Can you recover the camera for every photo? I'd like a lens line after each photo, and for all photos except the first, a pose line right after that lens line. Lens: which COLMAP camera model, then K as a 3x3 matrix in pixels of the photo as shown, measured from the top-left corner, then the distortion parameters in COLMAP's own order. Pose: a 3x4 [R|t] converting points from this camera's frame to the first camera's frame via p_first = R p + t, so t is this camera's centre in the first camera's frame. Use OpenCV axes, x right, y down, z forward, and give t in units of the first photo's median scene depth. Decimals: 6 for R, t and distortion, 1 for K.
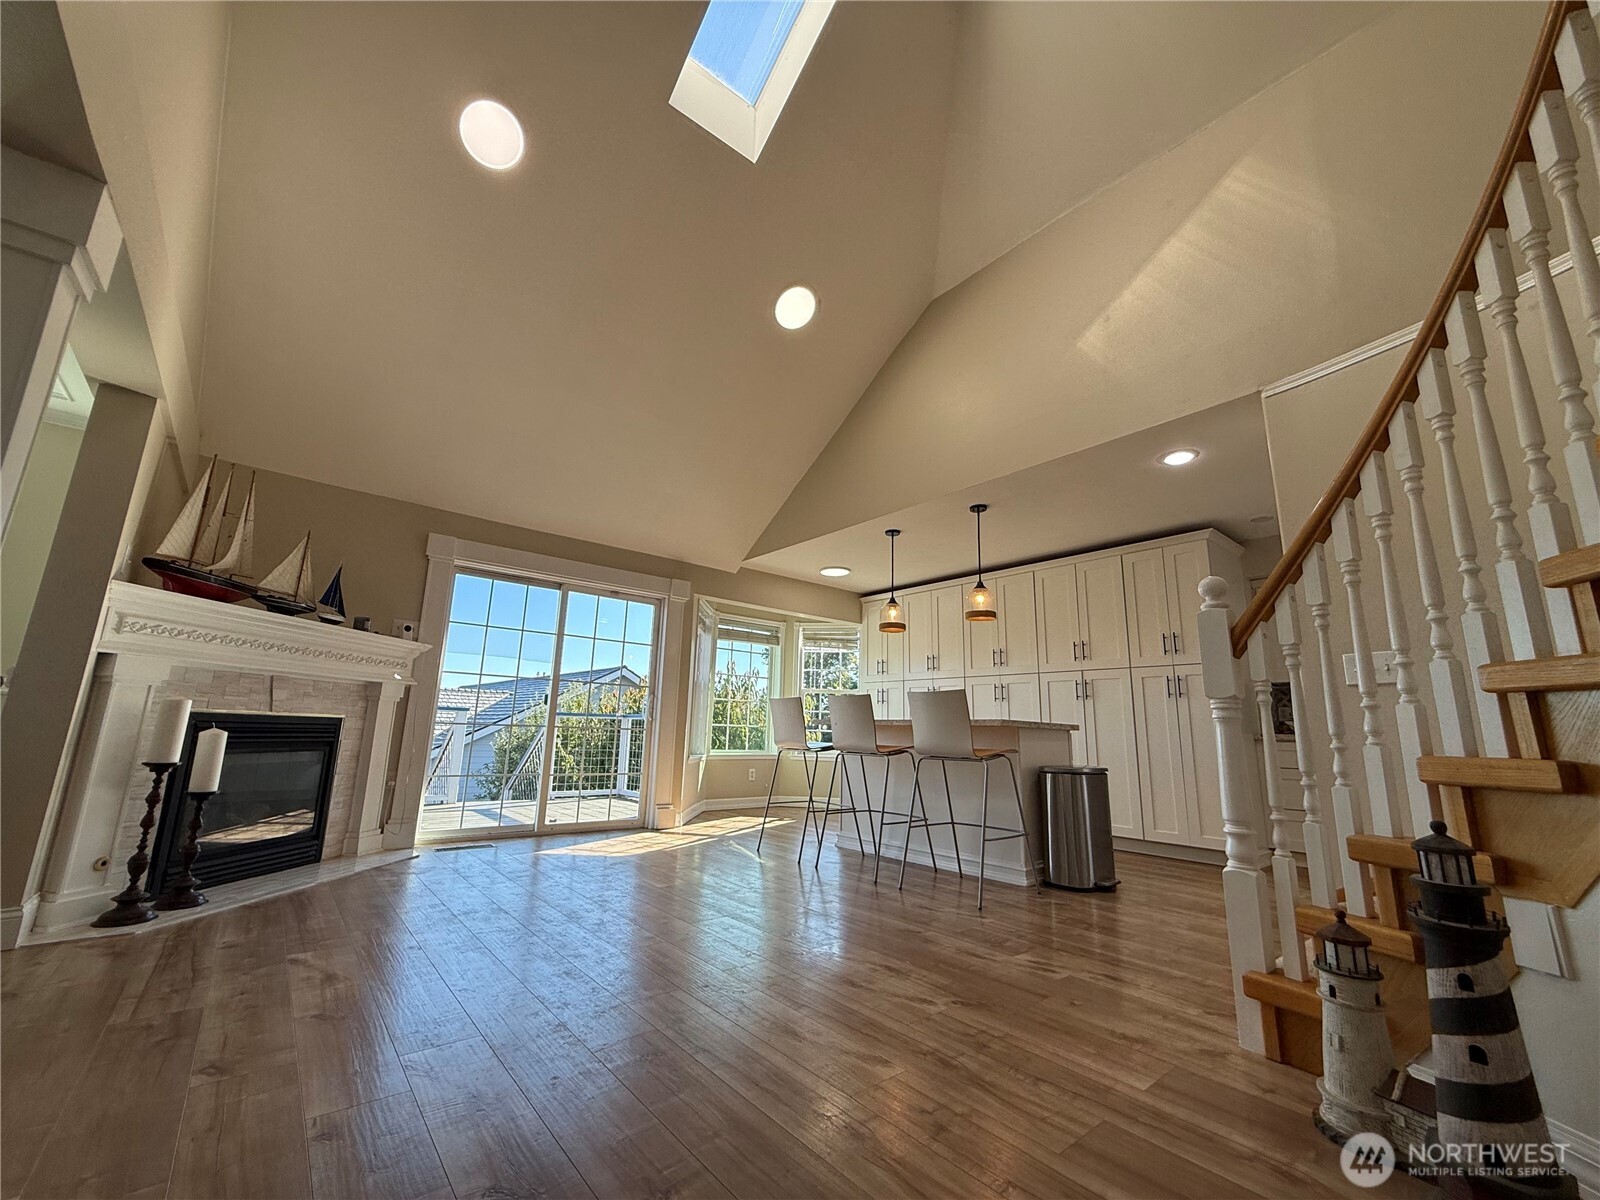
lens RADIAL K [[633.1, 0, 799.1], [0, 633.1, 602.0], [0, 0, 1]] dist [-0.002354, 0.000243]
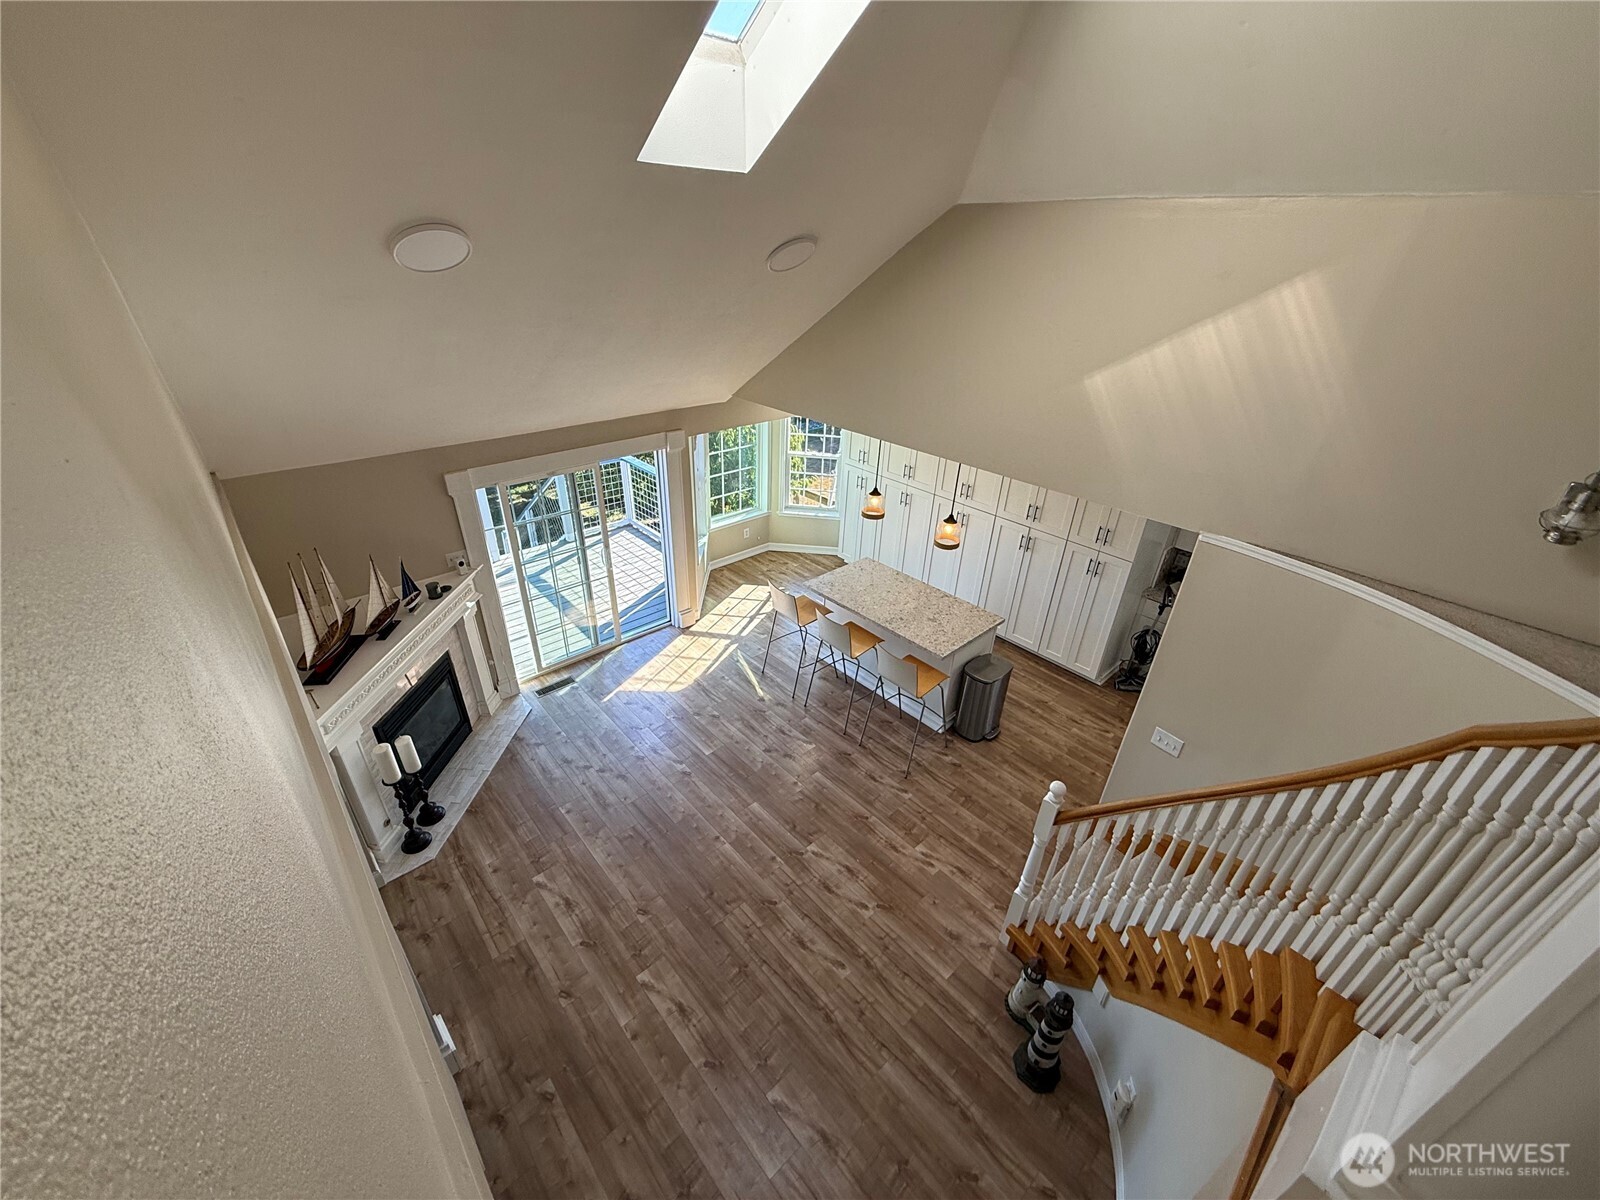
lens RADIAL K [[633.1, 0, 799.0], [0, 633.1, 596.3], [0, 0, 1]] dist [-0.002354, 0.000243]
pose [[0.999225, -0.012655, 0.037283, -0.046787], [-0.015239, 0.748830, 0.662586, -0.899023], [-0.036304, -0.662641, 0.748057, 0.074517]]
